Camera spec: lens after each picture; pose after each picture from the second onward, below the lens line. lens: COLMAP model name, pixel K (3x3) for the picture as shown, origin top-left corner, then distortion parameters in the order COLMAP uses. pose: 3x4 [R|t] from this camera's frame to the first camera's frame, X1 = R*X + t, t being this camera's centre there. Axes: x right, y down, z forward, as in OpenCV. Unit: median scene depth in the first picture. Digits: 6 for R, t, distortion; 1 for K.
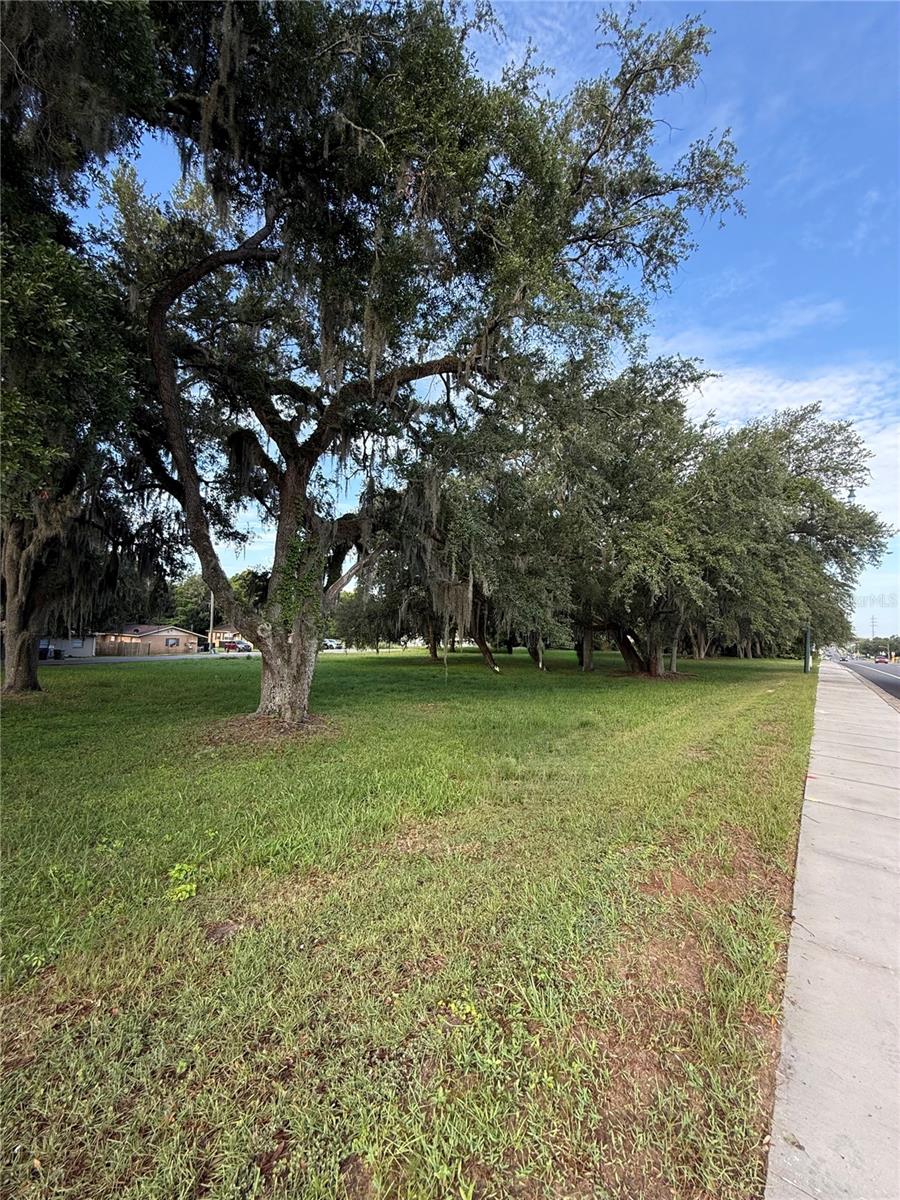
lens RADIAL K [[477.7, 0, 448.8], [0, 477.7, 594.7], [0, 0, 1]] dist [0.001025, 0.000058]
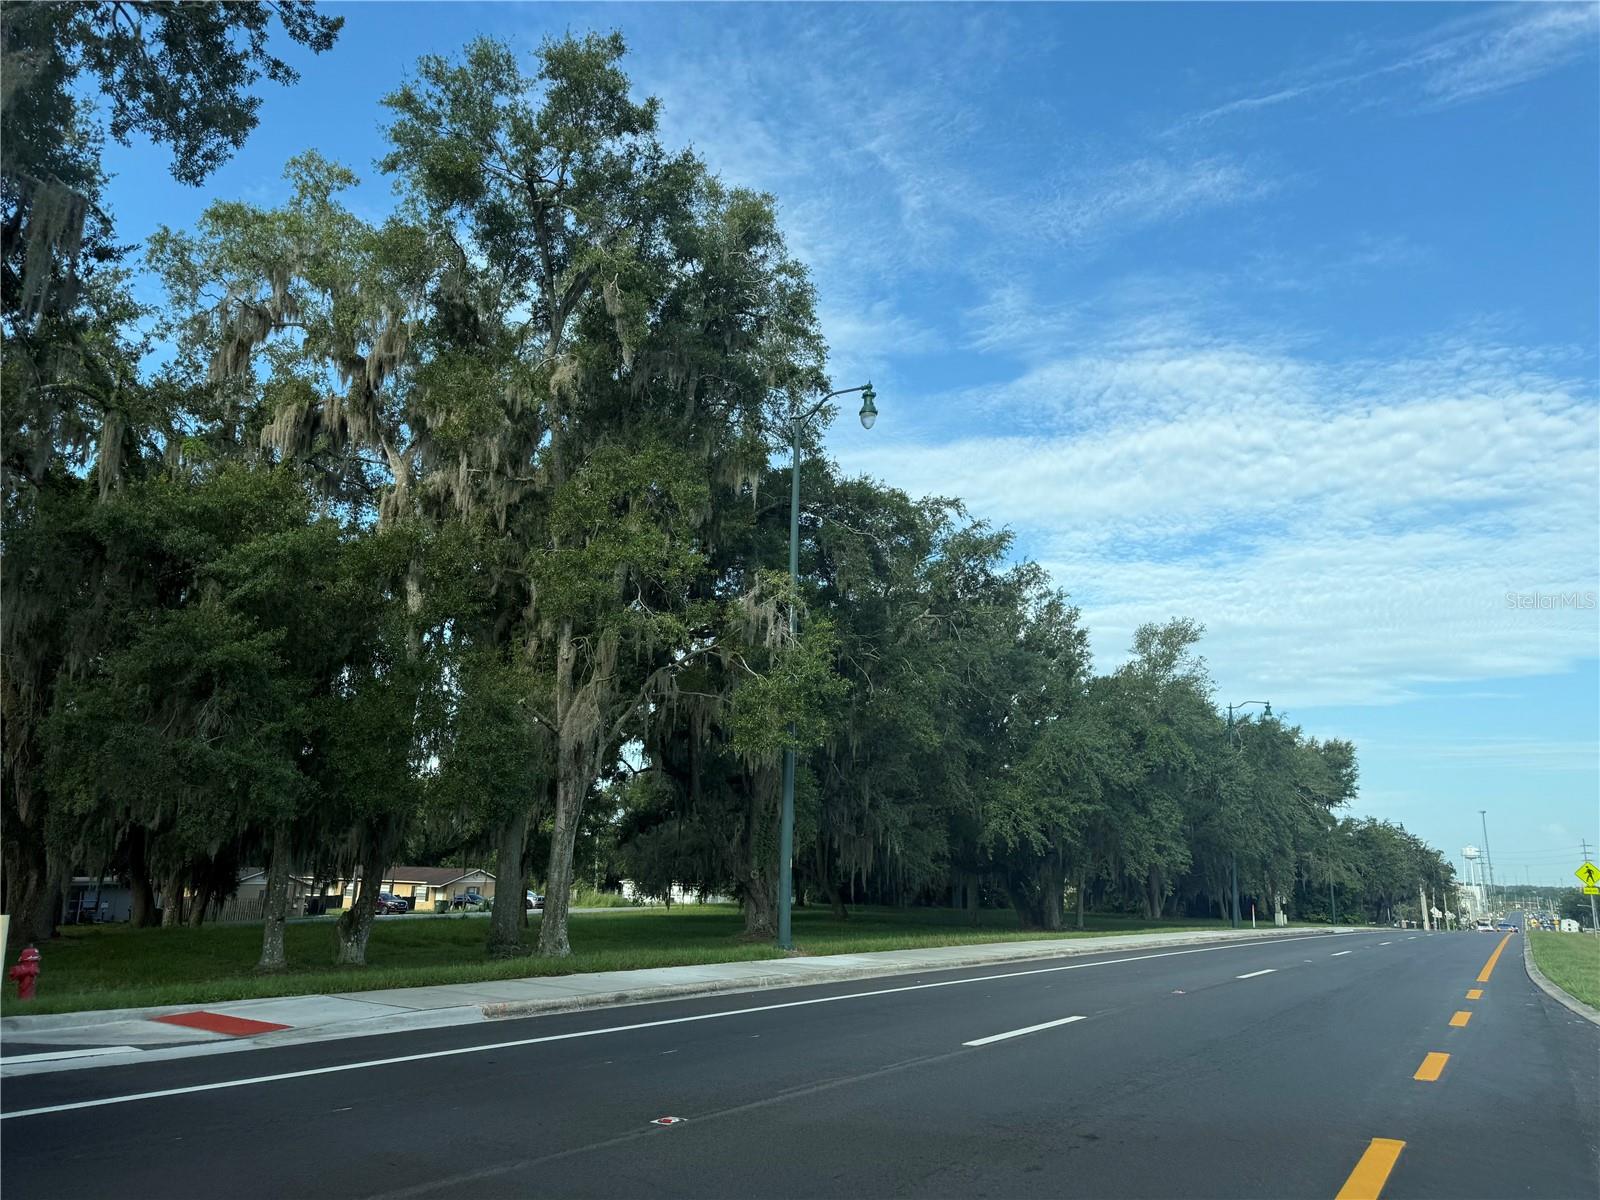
lens RADIAL K [[1163.2, 0, 799.9], [0, 1163.2, 593.3], [0, 0, 1]] dist [0.022477, -0.006254]
pose [[0.994626, 0.021527, 0.101274, -0.315189], [-0.004905, 0.986845, -0.161596, -0.111149], [-0.103420, 0.160231, 0.981647, -1.455145]]
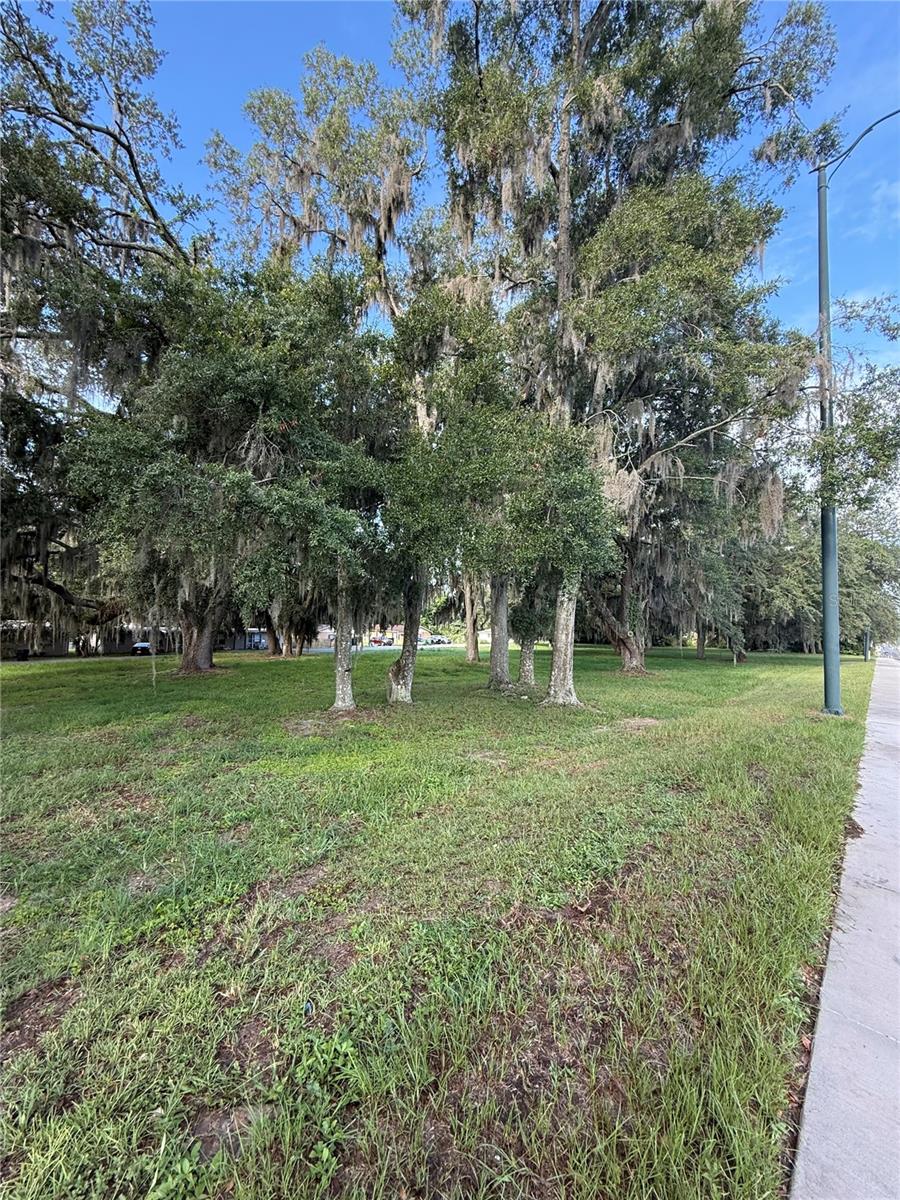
lens RADIAL K [[477.7, 0, 447.1], [0, 477.7, 602.3], [0, 0, 1]] dist [0.001025, 0.000058]
pose [[0.997297, -0.000775, -0.073466, -0.558263], [0.002381, 0.999760, 0.021779, -0.067318], [0.073431, -0.021895, 0.997060, -0.723454]]
